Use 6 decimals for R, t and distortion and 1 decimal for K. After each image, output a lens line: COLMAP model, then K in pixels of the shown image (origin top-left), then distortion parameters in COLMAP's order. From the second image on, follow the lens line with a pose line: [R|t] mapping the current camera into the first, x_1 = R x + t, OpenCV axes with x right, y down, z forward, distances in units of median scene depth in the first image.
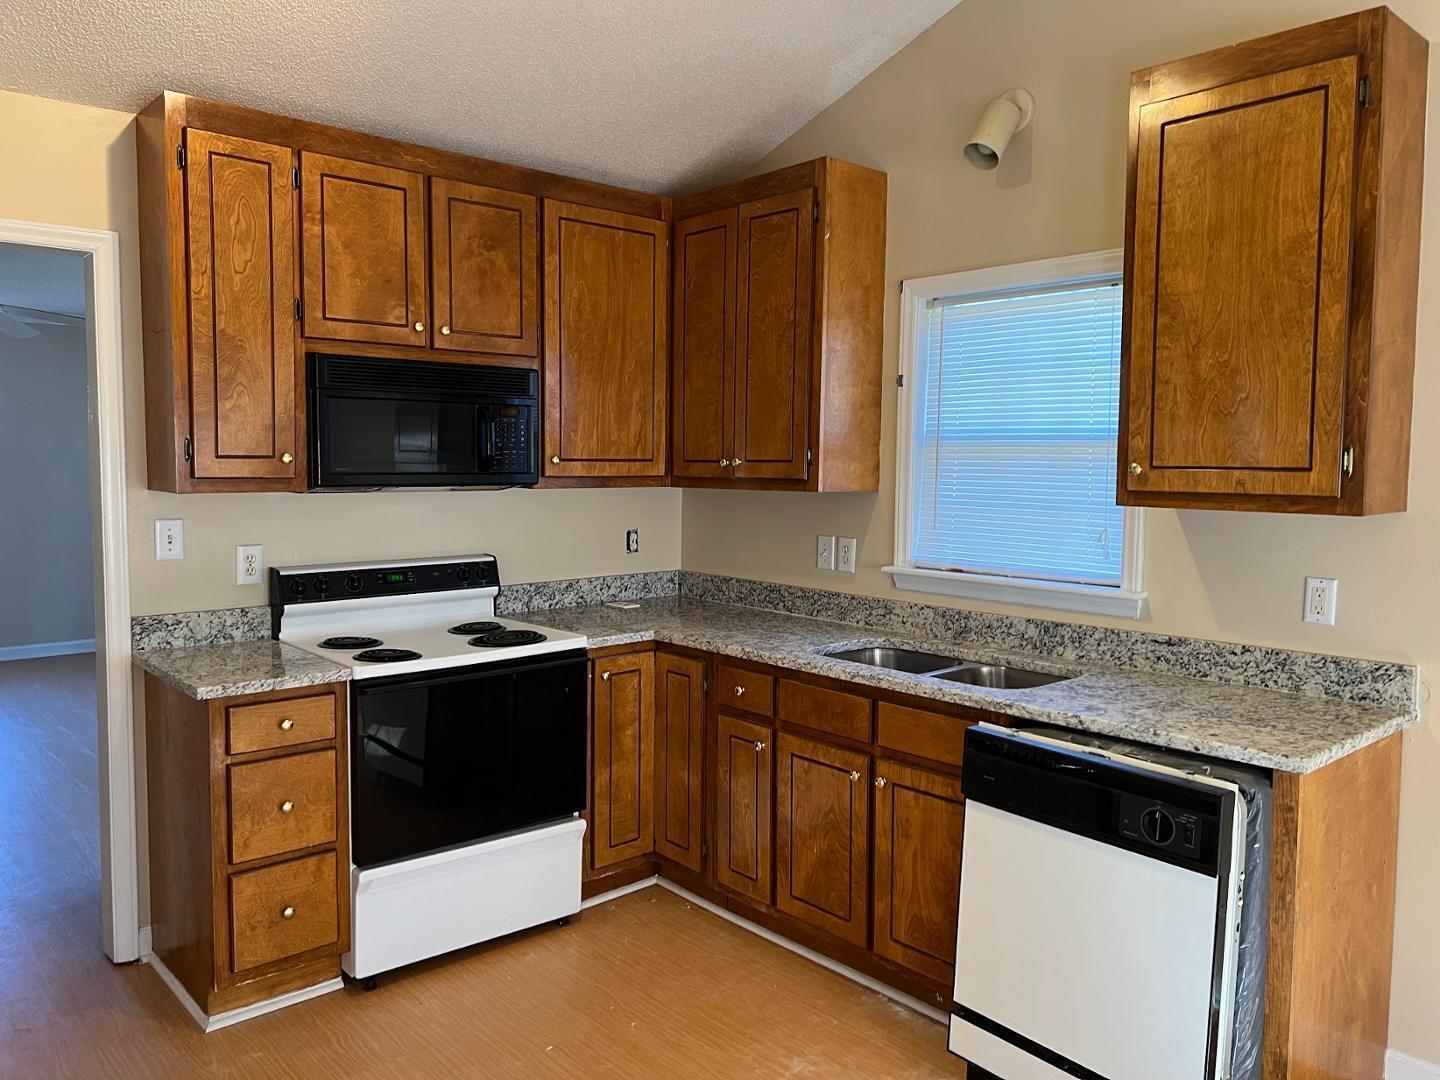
lens RADIAL K [[1084.9, 0, 699.9], [0, 1084.9, 519.9], [0, 0, 1]] dist [0.051616, -0.066842]
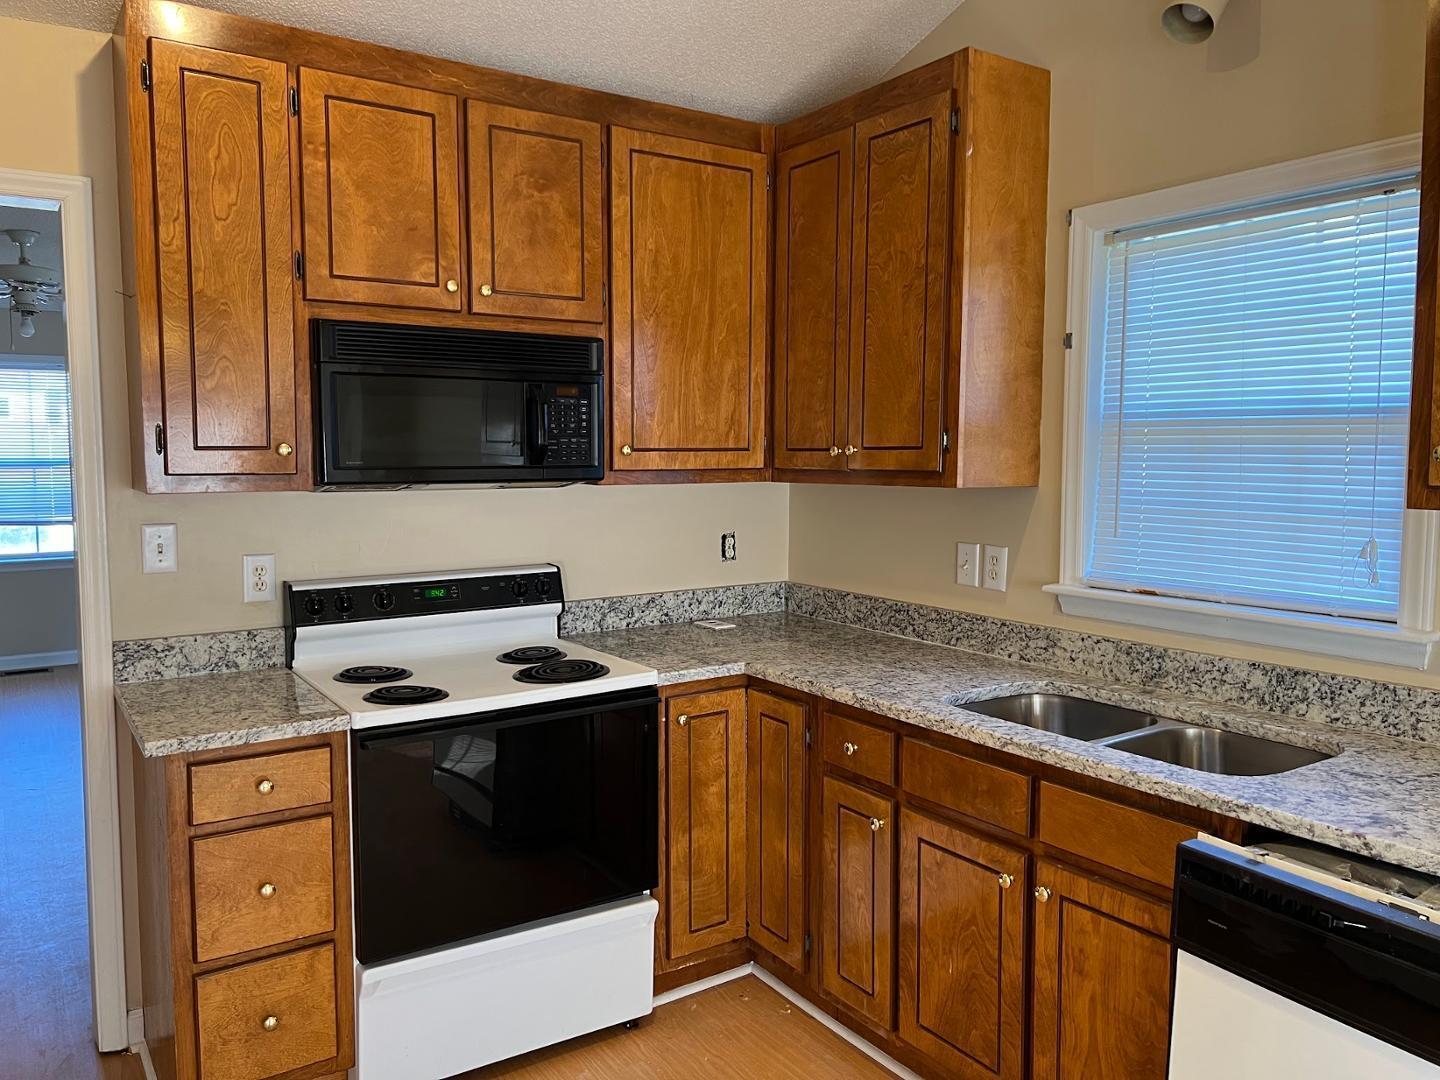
lens RADIAL K [[1084.9, 0, 695.6], [0, 1084.9, 525.7], [0, 0, 1]] dist [0.051616, -0.066842]
pose [[0.991162, 0.000938, -0.132650, 0.030821], [0.000772, 0.999917, 0.012843, -0.009923], [0.132652, -0.012832, 0.991080, 0.232858]]
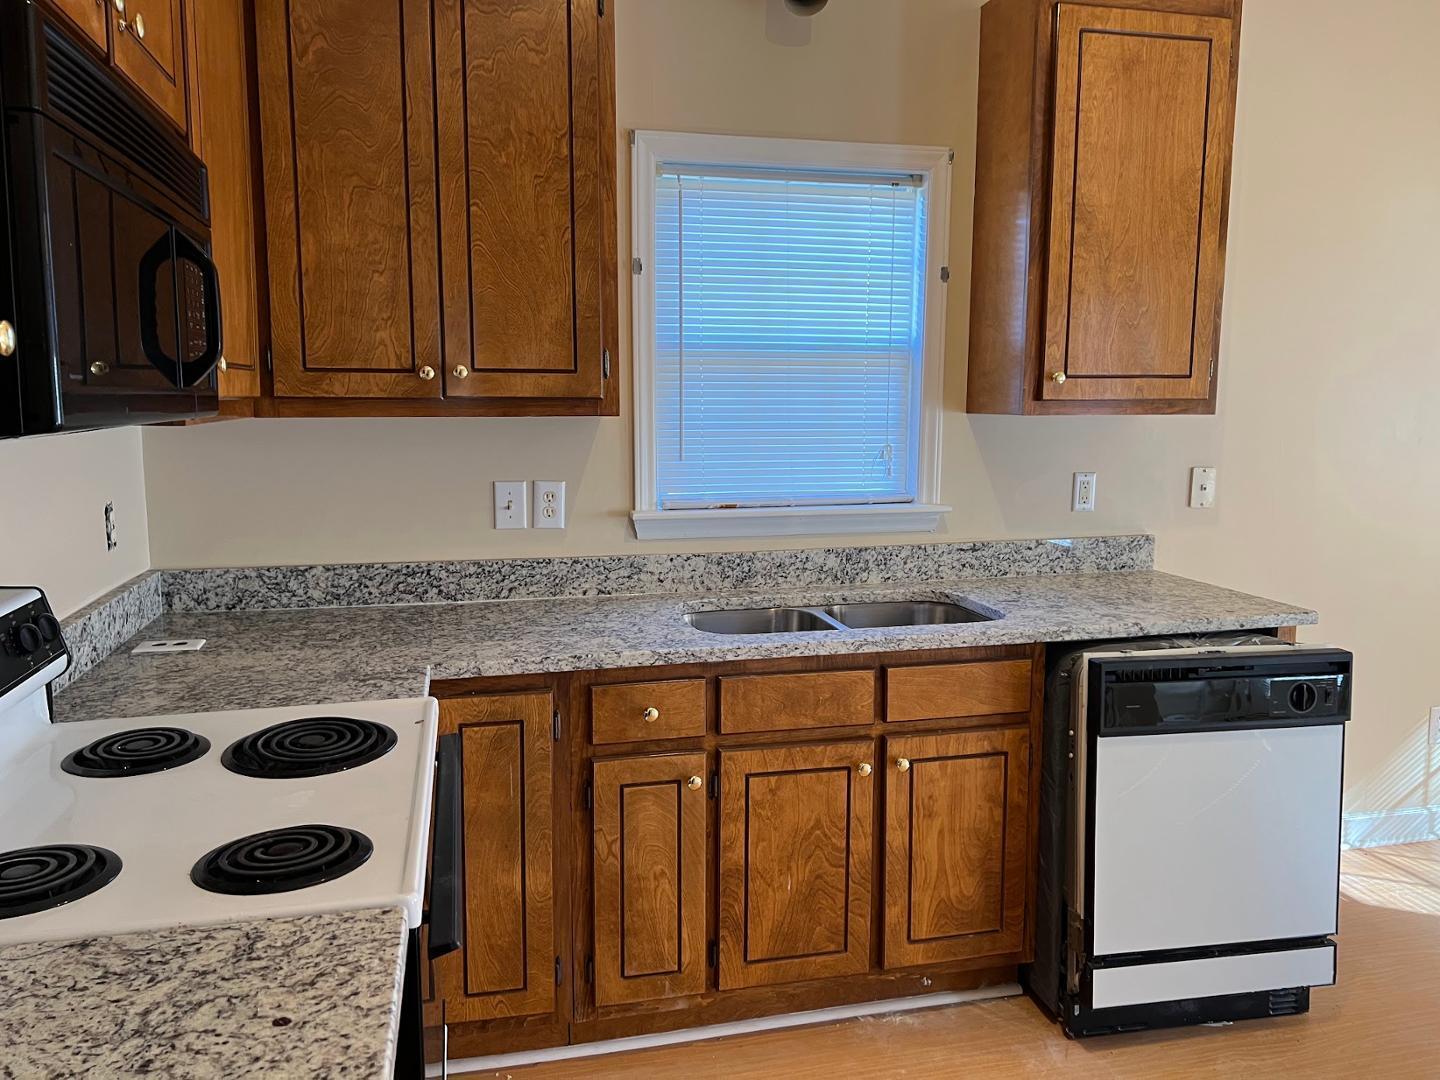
lens RADIAL K [[1084.9, 0, 716.2], [0, 1084.9, 535.2], [0, 0, 1]] dist [0.051616, -0.066842]
pose [[0.455539, -0.121140, 0.881935, -0.538330], [0.054868, 0.992635, 0.108005, -0.023230], [-0.888523, -0.000810, 0.458830, 0.675581]]
